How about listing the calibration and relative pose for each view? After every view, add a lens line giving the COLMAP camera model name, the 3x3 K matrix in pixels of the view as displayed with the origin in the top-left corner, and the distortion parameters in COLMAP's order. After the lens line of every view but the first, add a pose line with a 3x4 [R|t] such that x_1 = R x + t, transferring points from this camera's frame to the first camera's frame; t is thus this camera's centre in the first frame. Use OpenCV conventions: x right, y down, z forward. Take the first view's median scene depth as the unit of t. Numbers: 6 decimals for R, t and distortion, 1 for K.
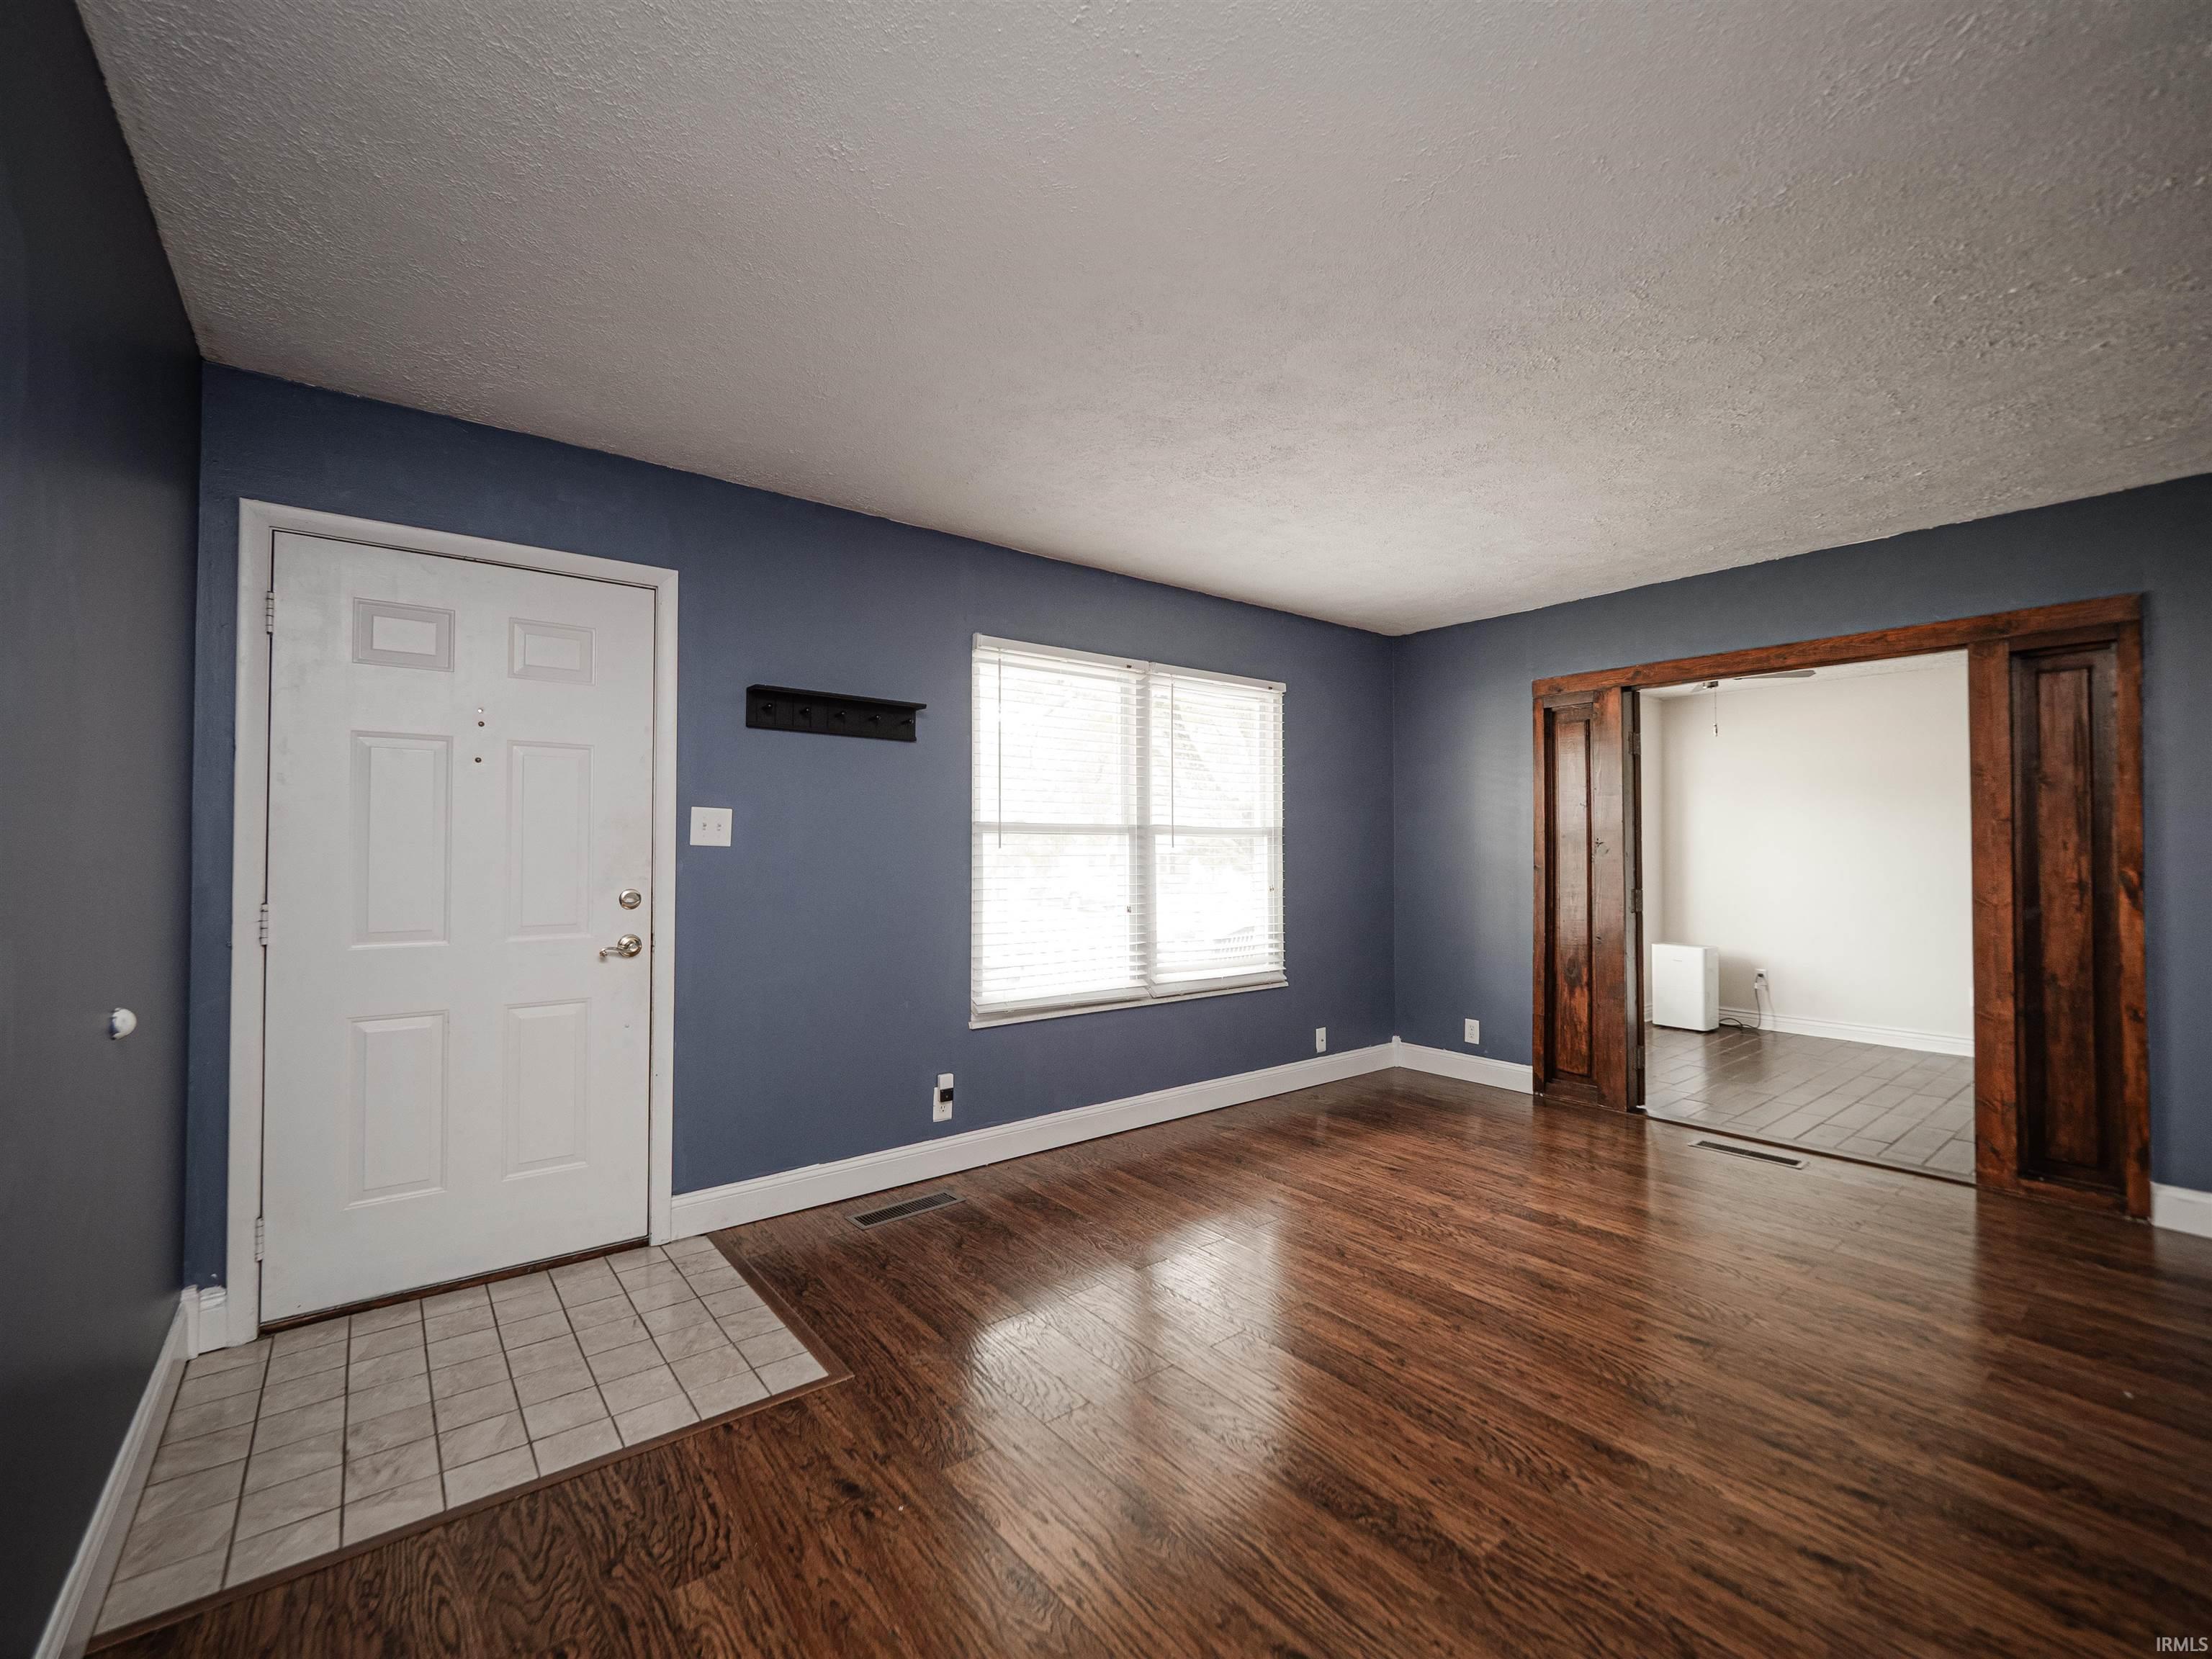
lens RADIAL K [[931.5, 0, 1082.6], [0, 931.5, 830.7], [0, 0, 1]] dist [0.002459, 0.000544]
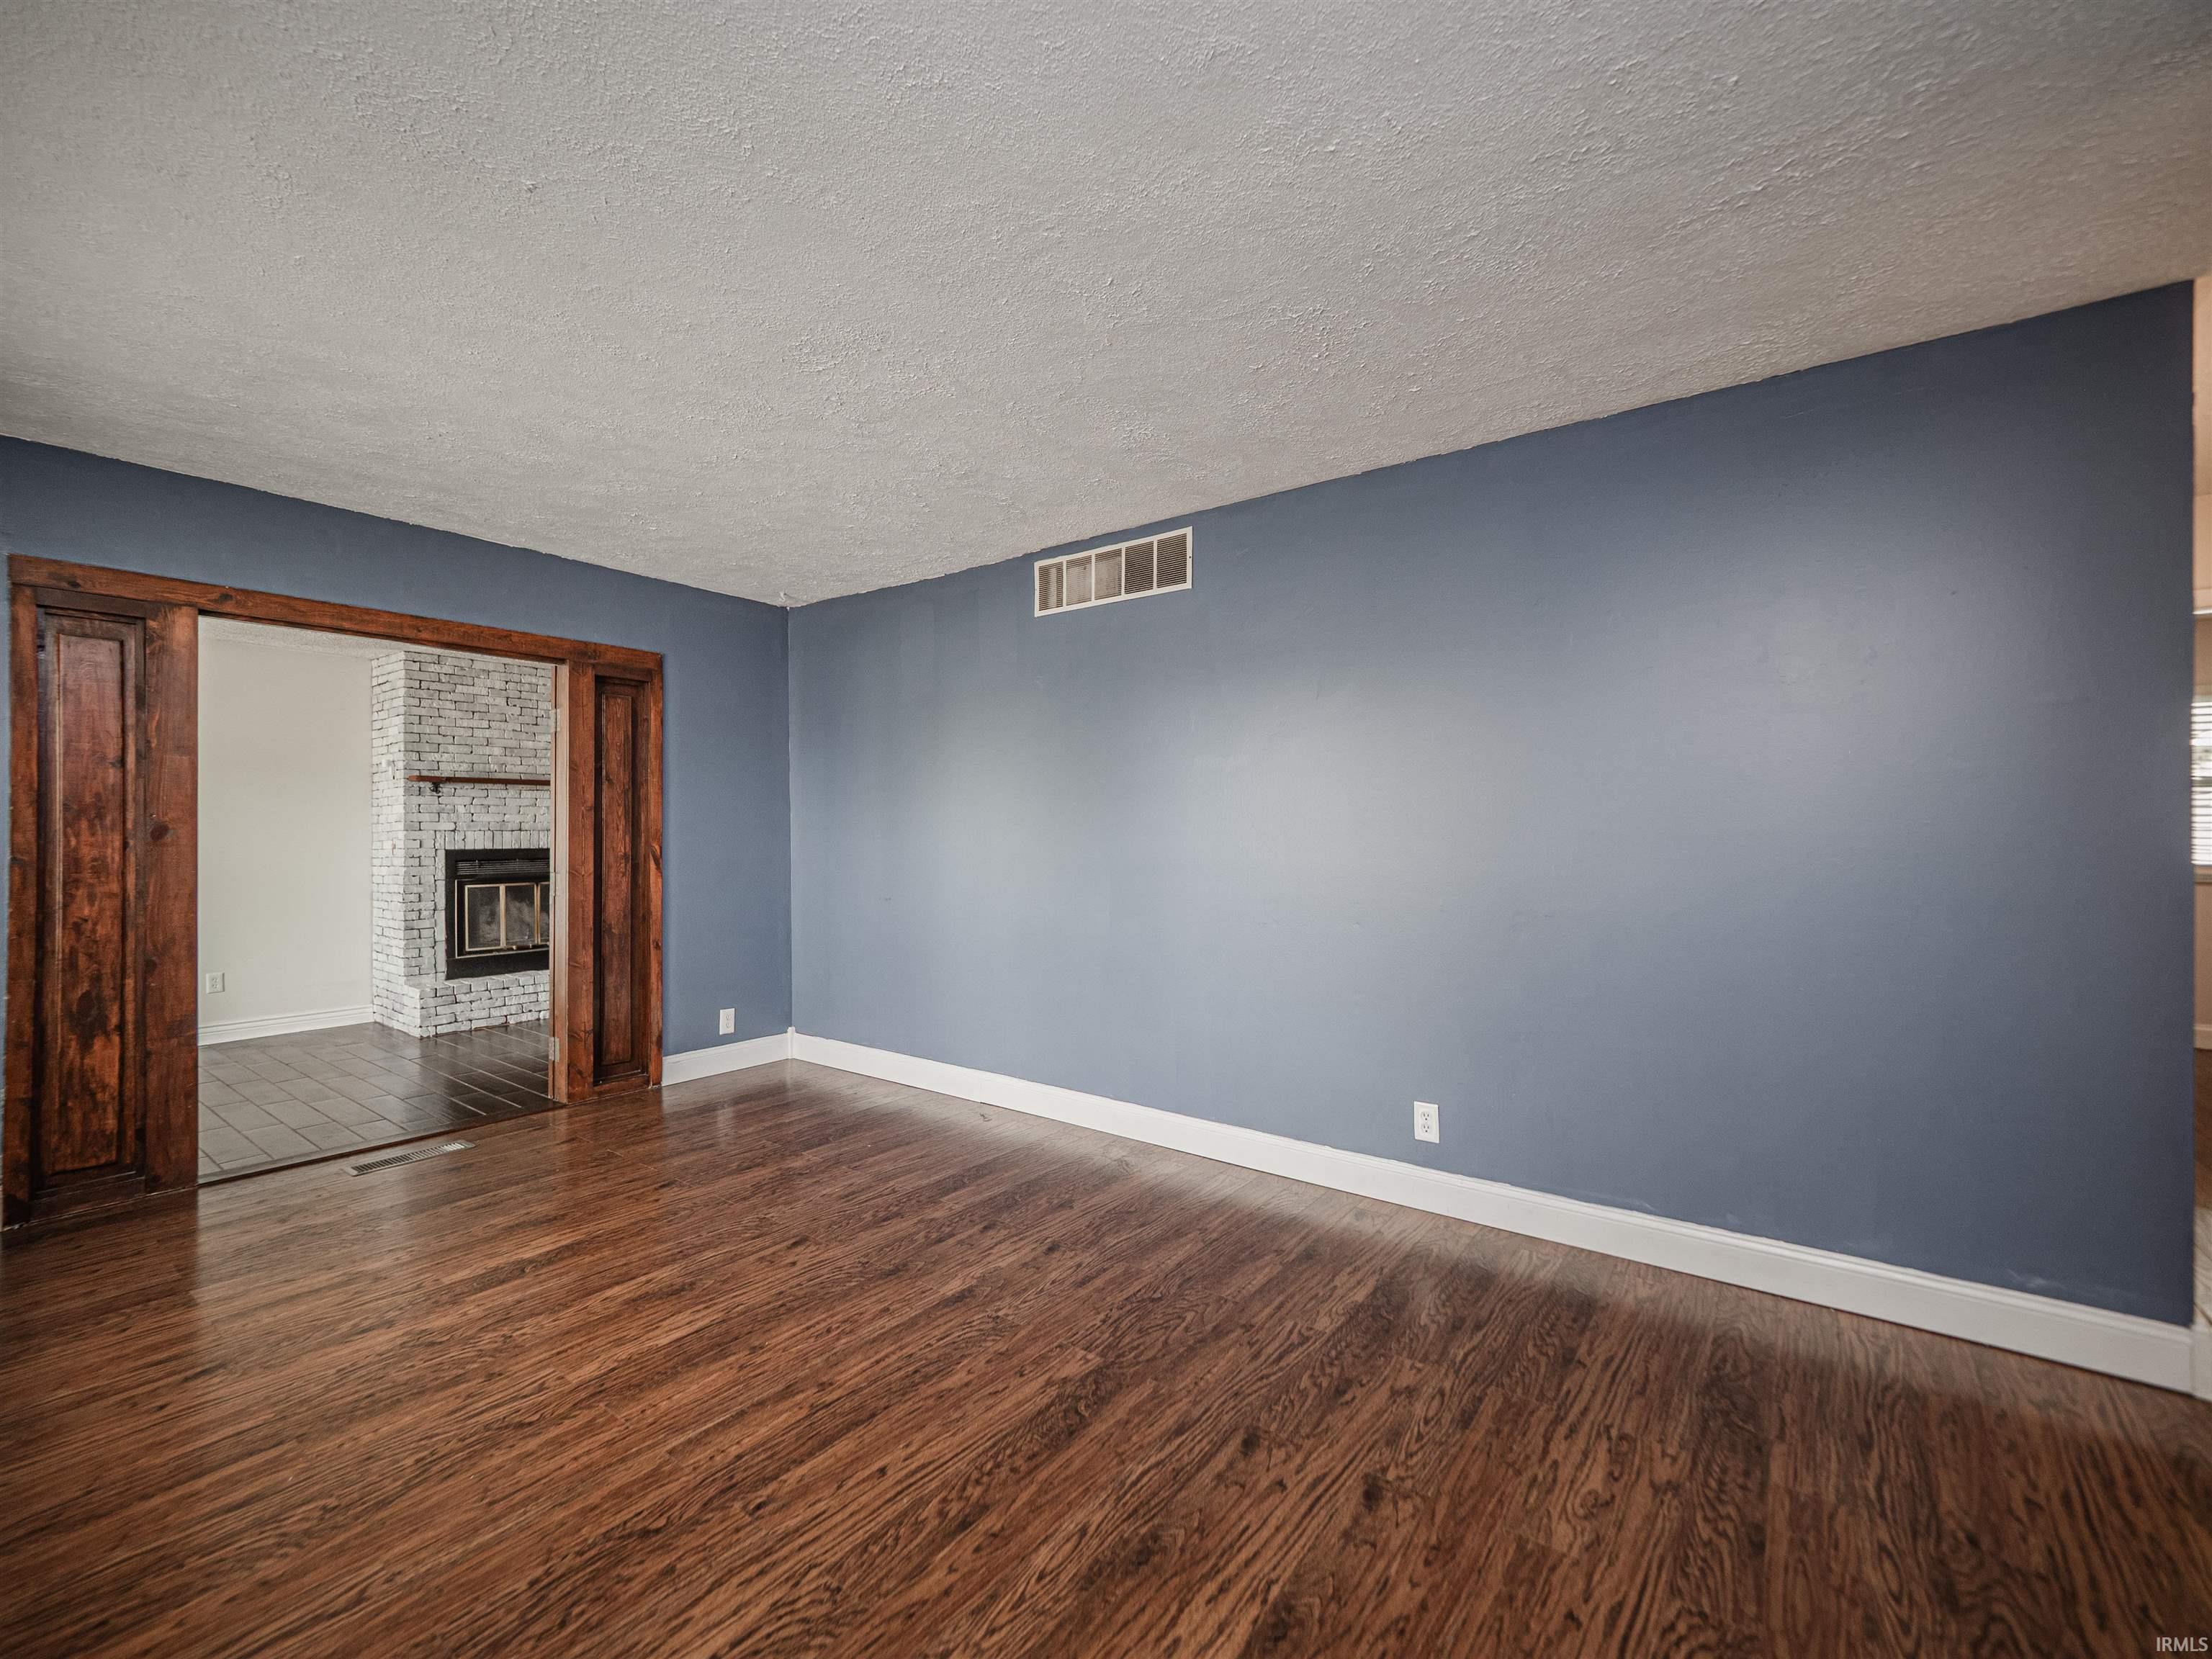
lens RADIAL K [[956.4, 0, 1091.9], [0, 956.4, 830.1], [0, 0, 1]] dist [-0.003489, 0.005820]
pose [[-0.261940, 0.000223, 0.965084, -0.518400], [-0.020268, 0.999778, -0.005733, 0.015656], [-0.964871, -0.021062, -0.261877, 0.808010]]
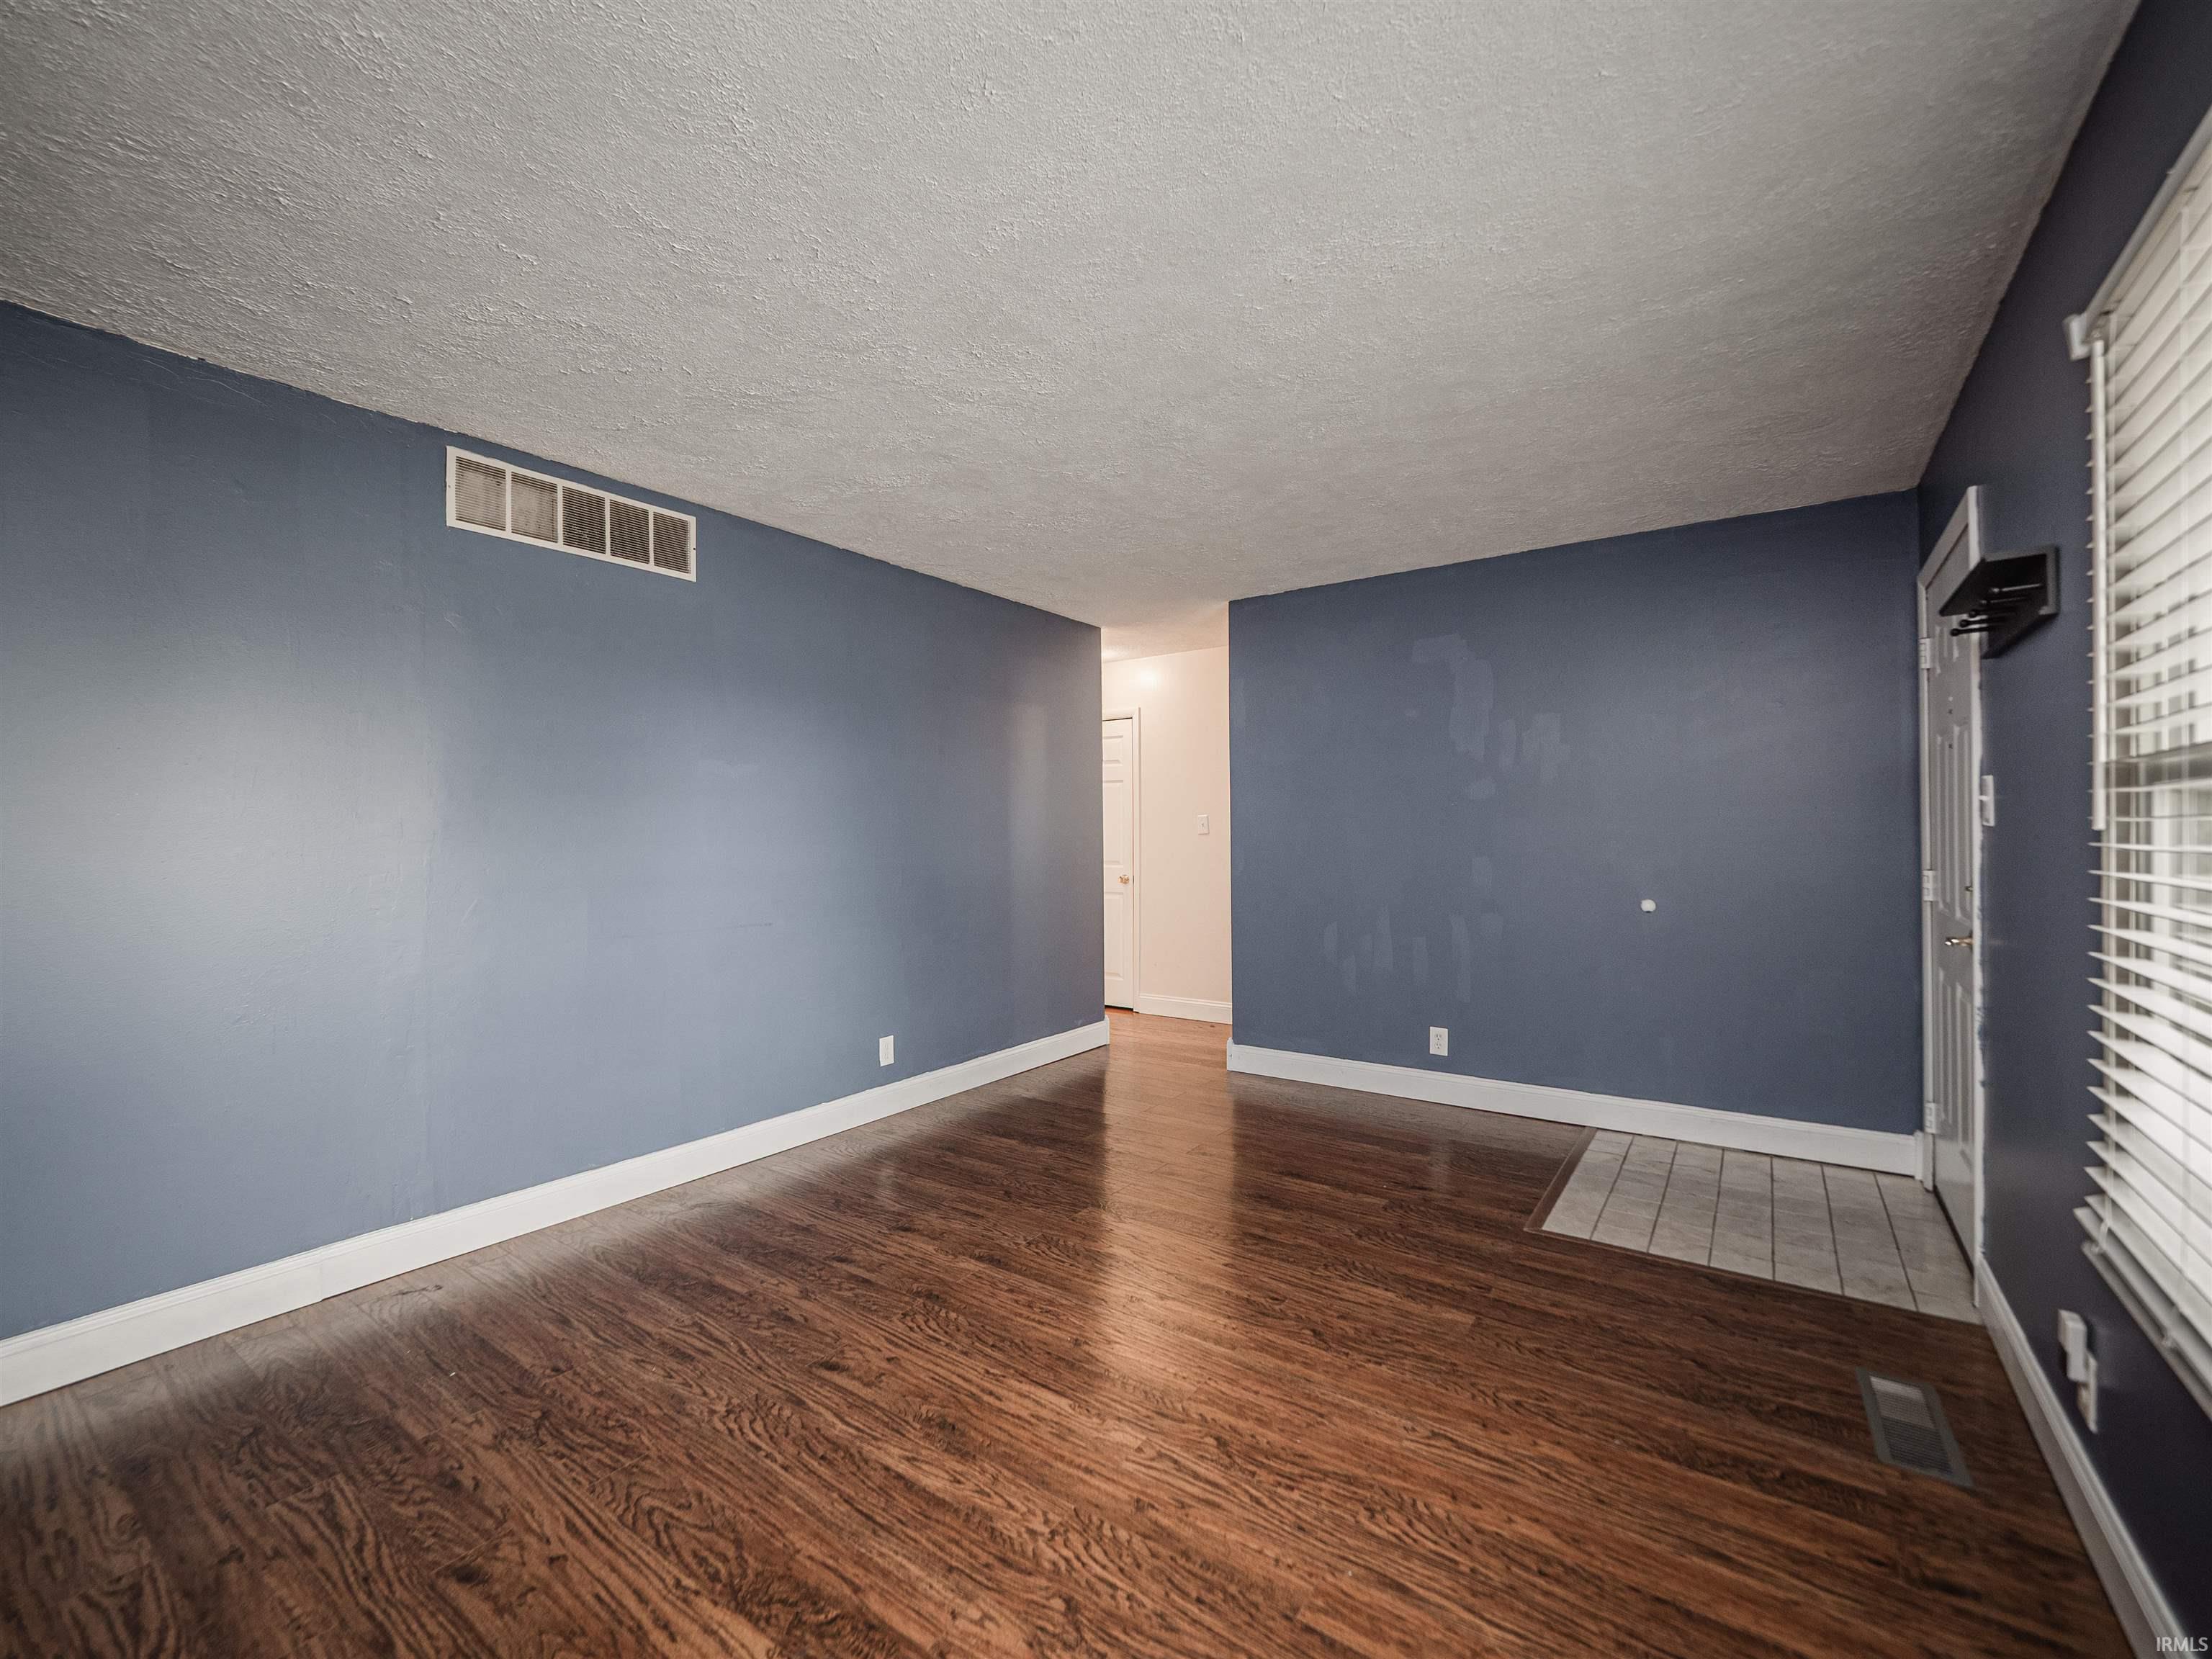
lens RADIAL K [[953.3, 0, 1106.0], [0, 953.3, 829.5], [0, 0, 1]] dist [-0.000619, -0.000258]
pose [[-0.951448, 0.006750, -0.307736, 0.572688], [0.014964, 0.999592, -0.024339, 0.034475], [0.307447, -0.027763, -0.951160, 1.667160]]
